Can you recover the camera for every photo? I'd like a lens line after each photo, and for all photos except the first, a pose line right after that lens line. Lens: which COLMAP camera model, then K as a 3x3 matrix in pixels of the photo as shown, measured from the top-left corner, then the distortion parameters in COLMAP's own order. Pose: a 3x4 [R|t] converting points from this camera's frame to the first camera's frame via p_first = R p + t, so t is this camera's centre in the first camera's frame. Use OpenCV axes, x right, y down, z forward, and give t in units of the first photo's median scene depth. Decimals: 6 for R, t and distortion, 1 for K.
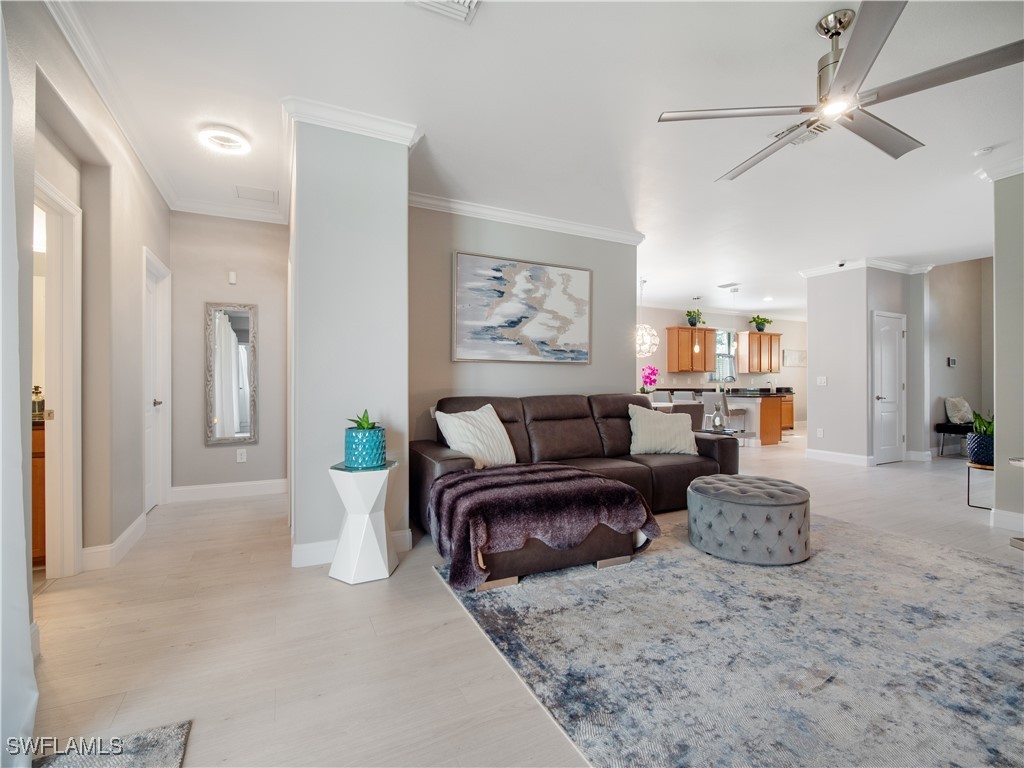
lens RADIAL K [[464.1, 0, 505.9], [0, 464.1, 378.8], [0, 0, 1]] dist [-0.014801, -0.000657]
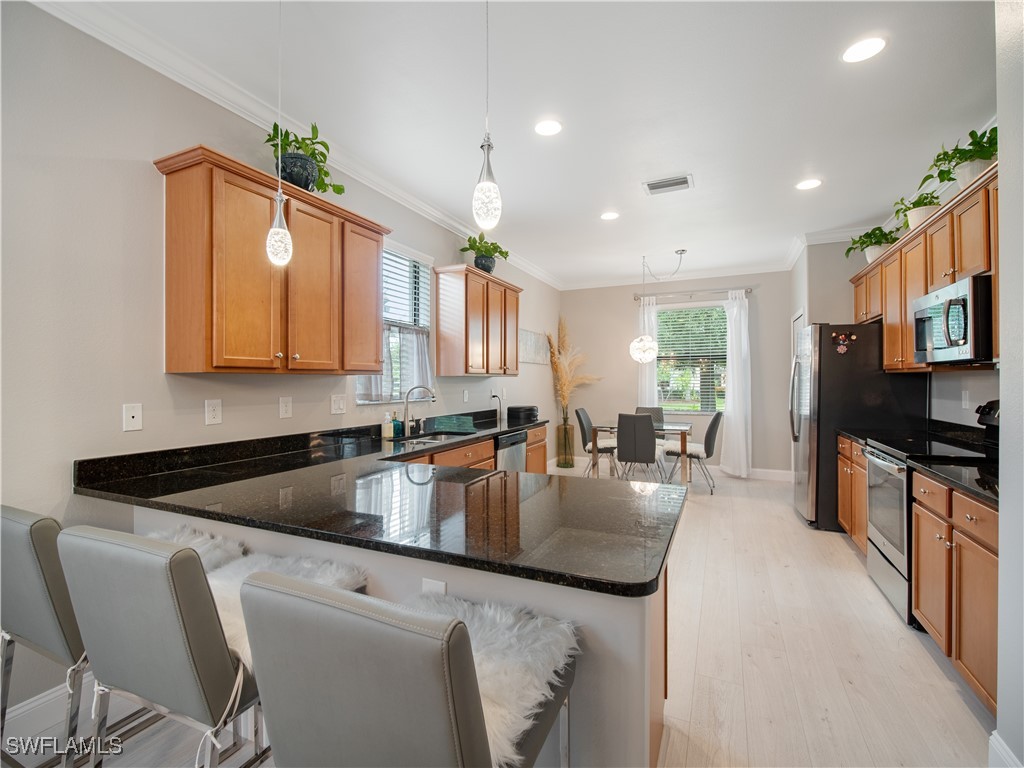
lens RADIAL K [[464.1, 0, 500.7], [0, 464.1, 385.2], [0, 0, 1]] dist [-0.014801, -0.000657]
pose [[0.784784, -0.010437, 0.619681, 0.736325], [0.000004, 0.999858, 0.016835, -0.026965], [-0.619769, -0.013209, 0.784673, 1.607419]]
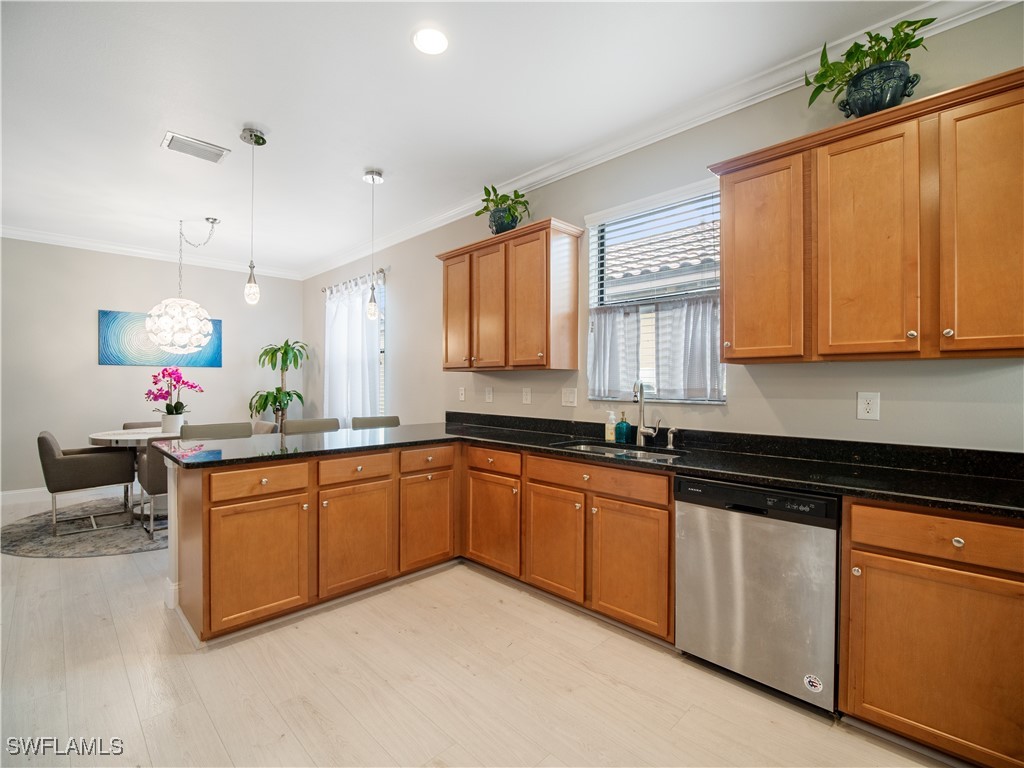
lens RADIAL K [[464.1, 0, 493.2], [0, 464.1, 388.0], [0, 0, 1]] dist [-0.014801, -0.000657]
pose [[0.312731, 0.010824, -0.949780, 1.611451], [0.008509, 0.999863, 0.014197, -0.013078], [0.949804, -0.012522, 0.312596, 1.951729]]
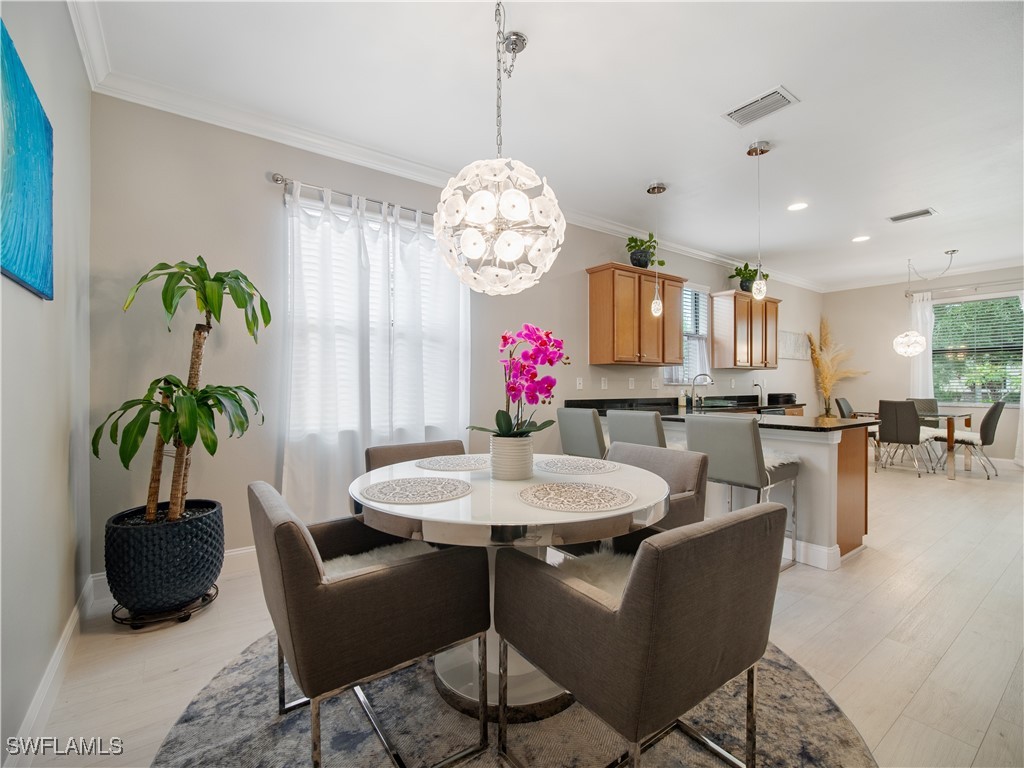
lens RADIAL K [[464.1, 0, 500.1], [0, 464.1, 383.7], [0, 0, 1]] dist [-0.014801, -0.000657]
pose [[0.987434, -0.002449, 0.158013, 0.405643], [0.001220, 0.999968, 0.007870, 0.002792], [-0.158027, -0.007579, 0.987406, 1.203919]]
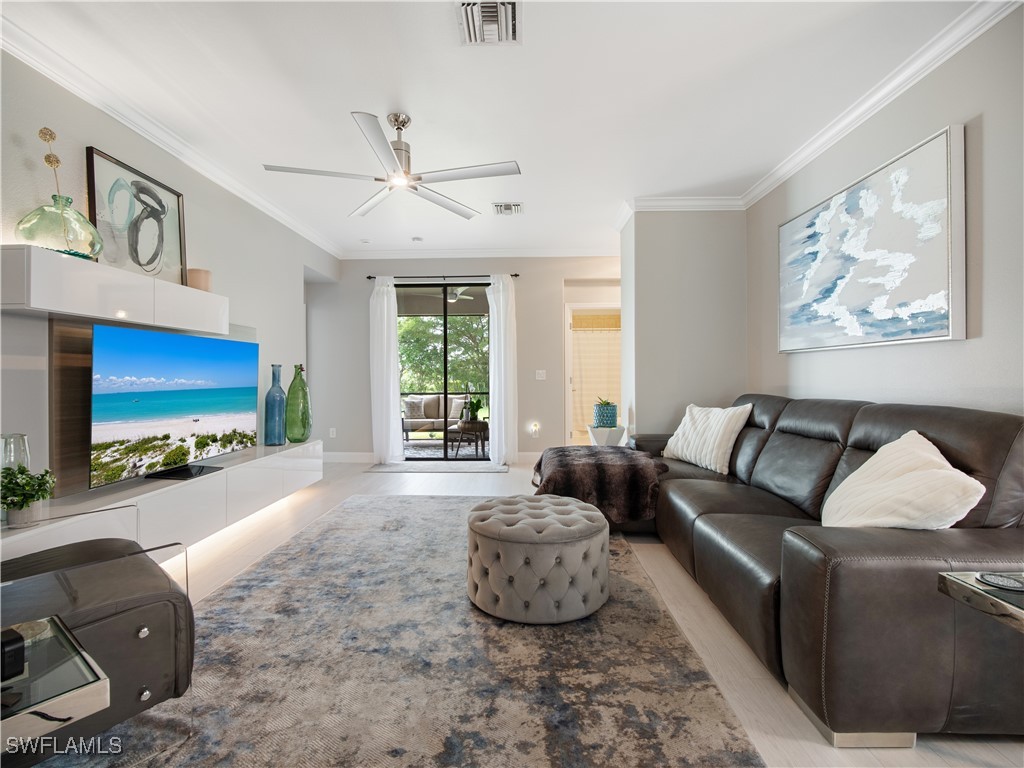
lens RADIAL K [[464.1, 0, 509.7], [0, 464.1, 374.9], [0, 0, 1]] dist [-0.014801, -0.000657]
pose [[-0.473055, -0.006433, -0.881009, 0.838647], [0.009979, 0.999870, -0.012659, 0.007087], [0.880976, -0.014780, -0.472930, 0.906106]]
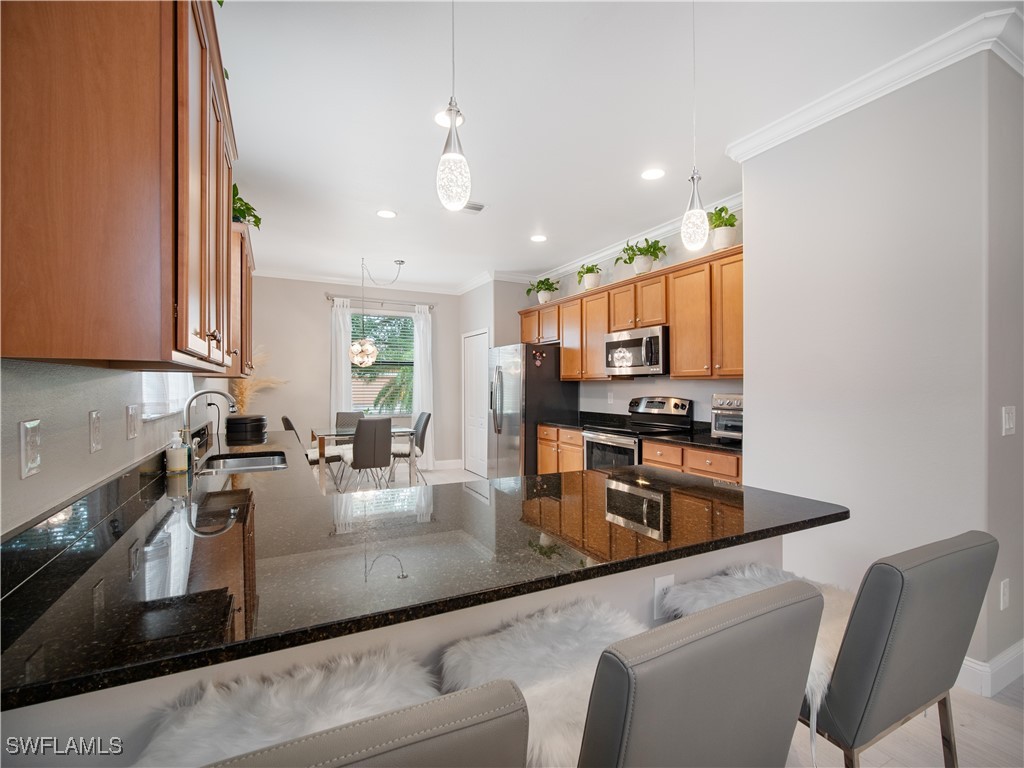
lens RADIAL K [[464.1, 0, 505.4], [0, 464.1, 400.5], [0, 0, 1]] dist [-0.014801, -0.000657]
pose [[-0.010332, -0.033954, 0.999370, 0.576873], [-0.012328, 0.999352, 0.033826, -0.022873], [-0.999871, -0.011971, -0.010744, 1.980101]]
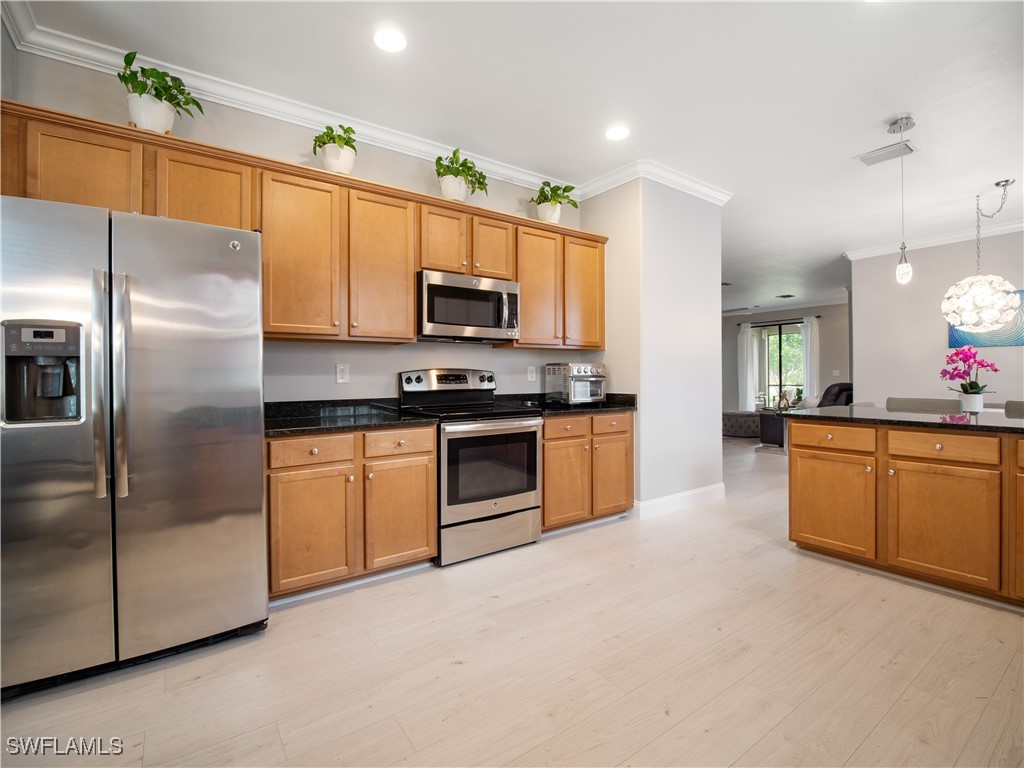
lens RADIAL K [[464.1, 0, 513.7], [0, 464.1, 375.4], [0, 0, 1]] dist [-0.014801, -0.000657]
pose [[-0.988206, 0.002042, -0.153118, 1.566322], [0.003213, 0.999967, -0.007399, 0.015059], [0.153098, -0.007804, -0.988180, 2.404134]]
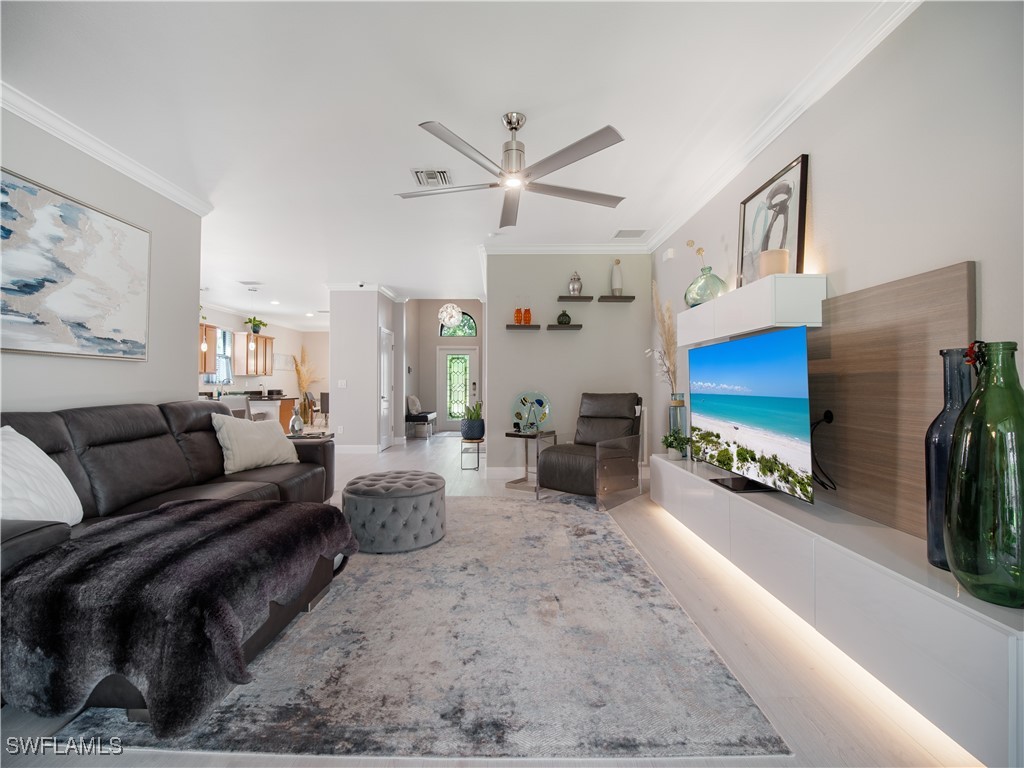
lens RADIAL K [[464.1, 0, 508.2], [0, 464.1, 378.4], [0, 0, 1]] dist [-0.014801, -0.000657]
pose [[0.441053, 0.010454, 0.897420, -0.235971], [-0.005430, 0.999945, -0.008979, -0.001050], [-0.897465, -0.000913, 0.441085, 0.190511]]
